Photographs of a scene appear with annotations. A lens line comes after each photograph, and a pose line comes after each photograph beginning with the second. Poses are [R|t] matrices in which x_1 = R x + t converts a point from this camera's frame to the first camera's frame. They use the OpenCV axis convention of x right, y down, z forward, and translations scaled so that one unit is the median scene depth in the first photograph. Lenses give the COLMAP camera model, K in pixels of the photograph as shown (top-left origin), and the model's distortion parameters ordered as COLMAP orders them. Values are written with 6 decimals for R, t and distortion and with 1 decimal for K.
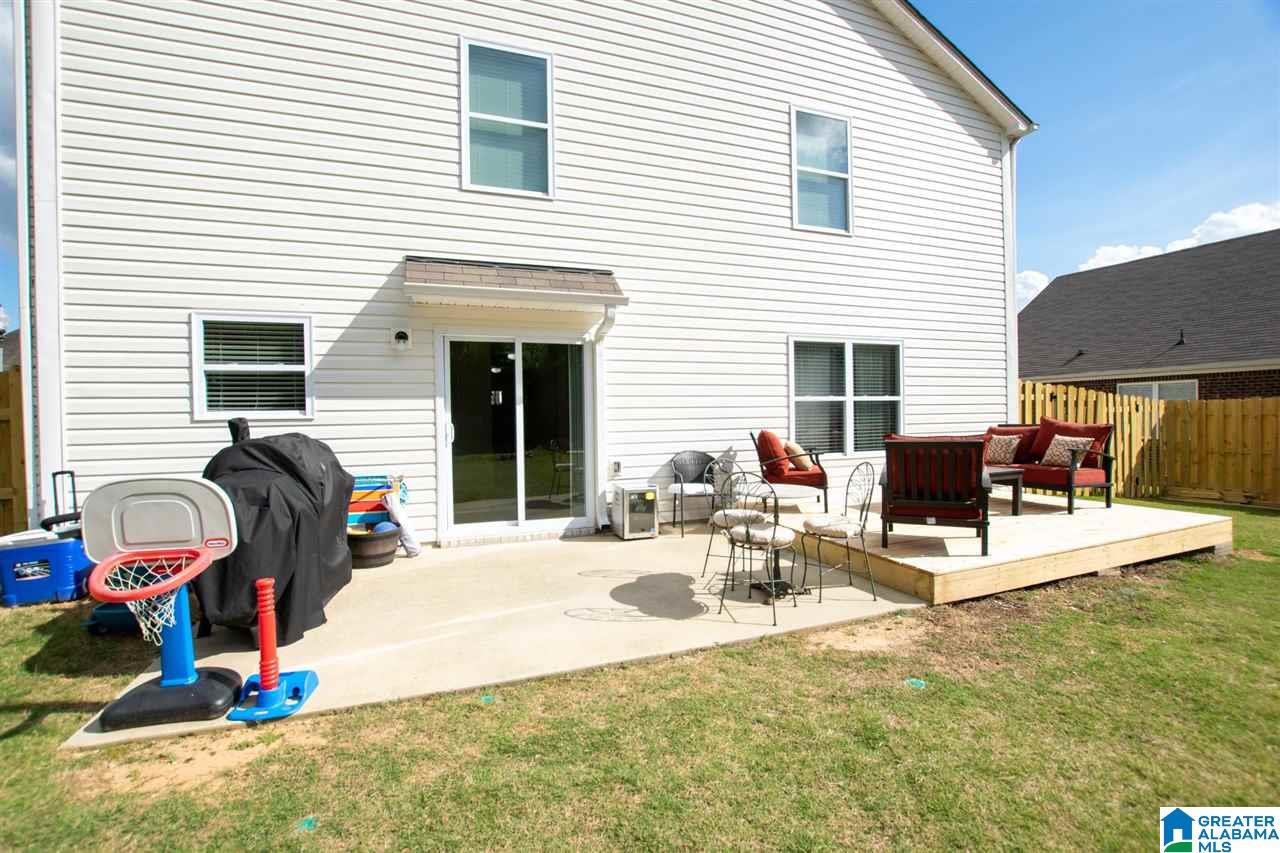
lens RADIAL K [[565.7, 0, 635.6], [0, 565.7, 425.1], [0, 0, 1]] dist [-0.035727, 0.005487]
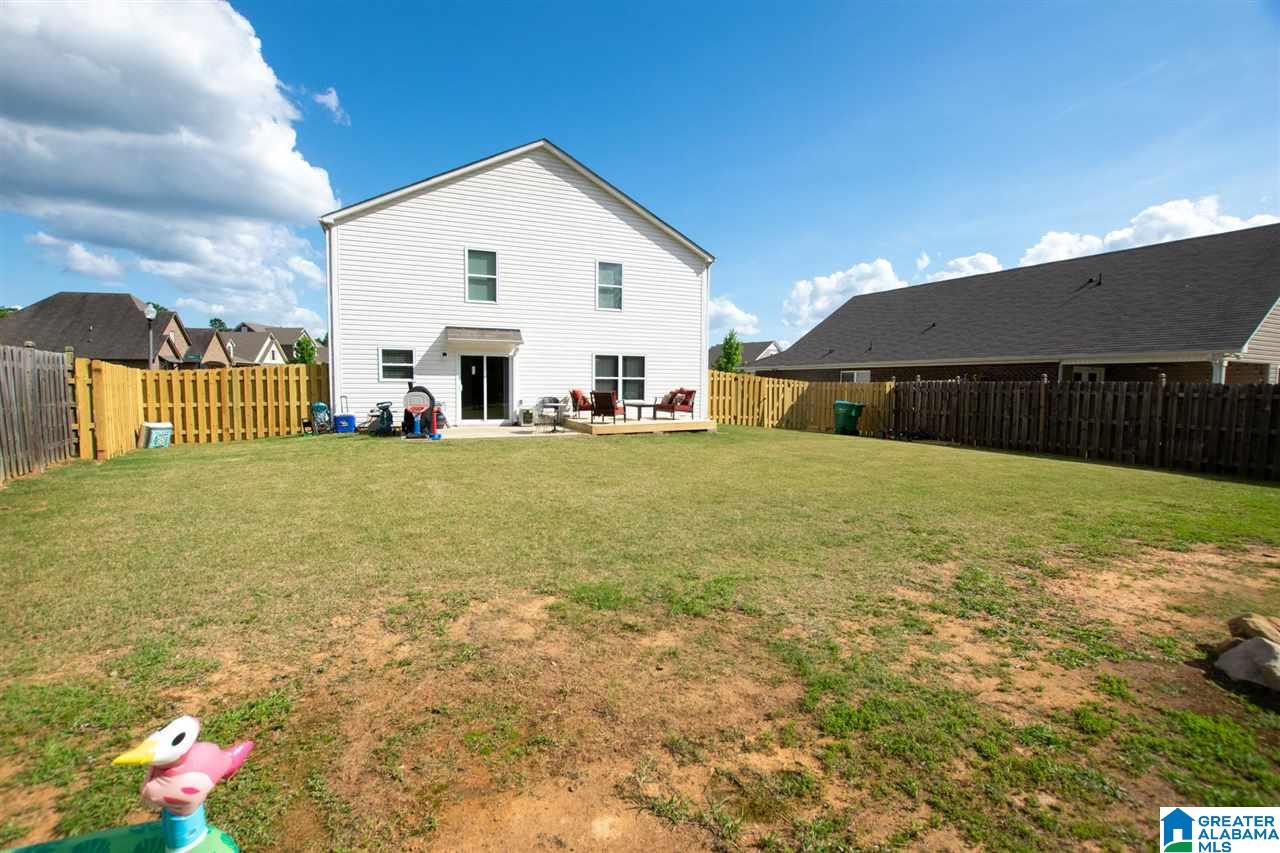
lens RADIAL K [[565.7, 0, 635.6], [0, 565.7, 425.1], [0, 0, 1]] dist [-0.035727, 0.005487]
pose [[0.998159, 0.020950, 0.056919, 0.359522], [-0.024241, 0.998037, 0.057746, 0.015073], [-0.055597, -0.059019, 0.996707, -1.725413]]
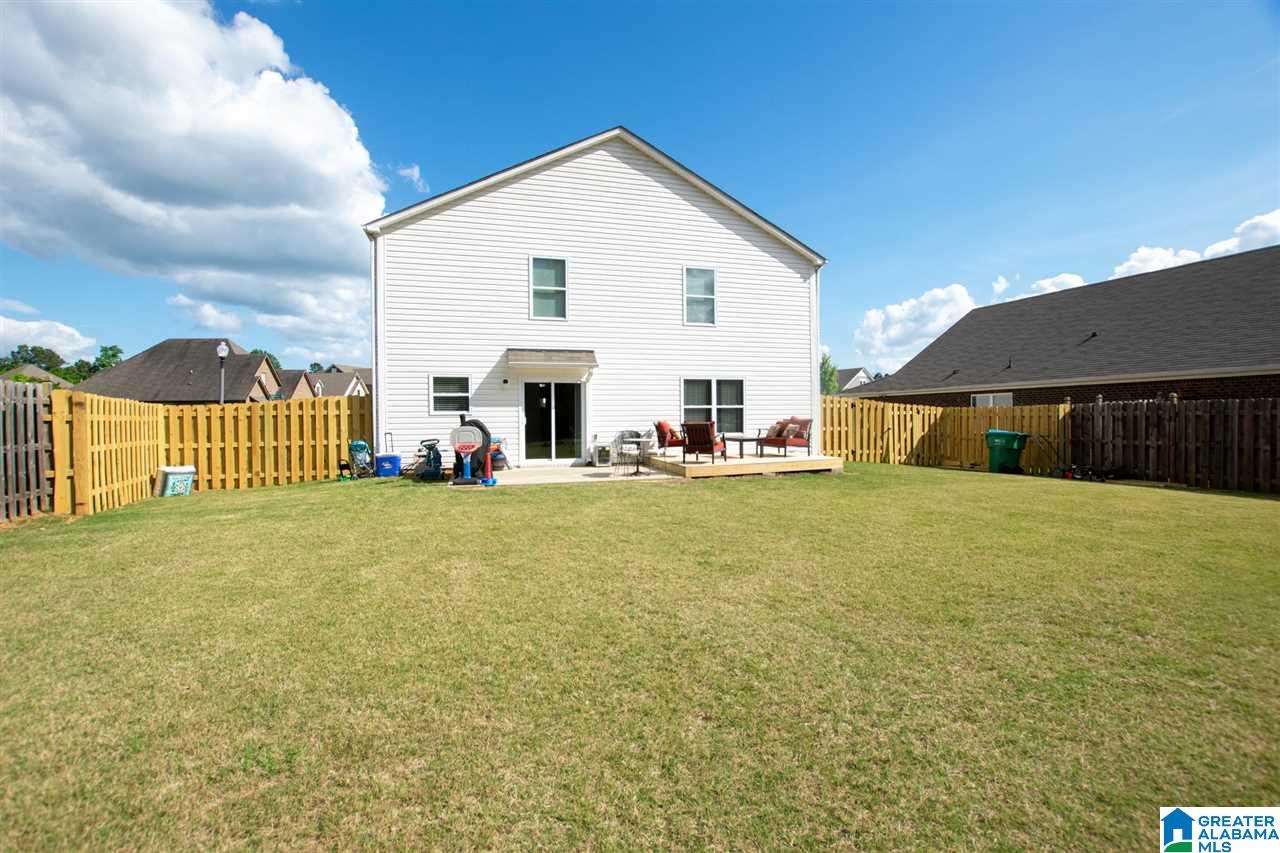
lens RADIAL K [[565.7, 0, 635.6], [0, 565.7, 425.1], [0, 0, 1]] dist [-0.035727, 0.005487]
pose [[0.997355, 0.007873, -0.072255, 0.284625], [-0.007917, 0.999969, -0.000316, 0.025768], [0.072250, 0.000888, 0.997386, -1.225168]]
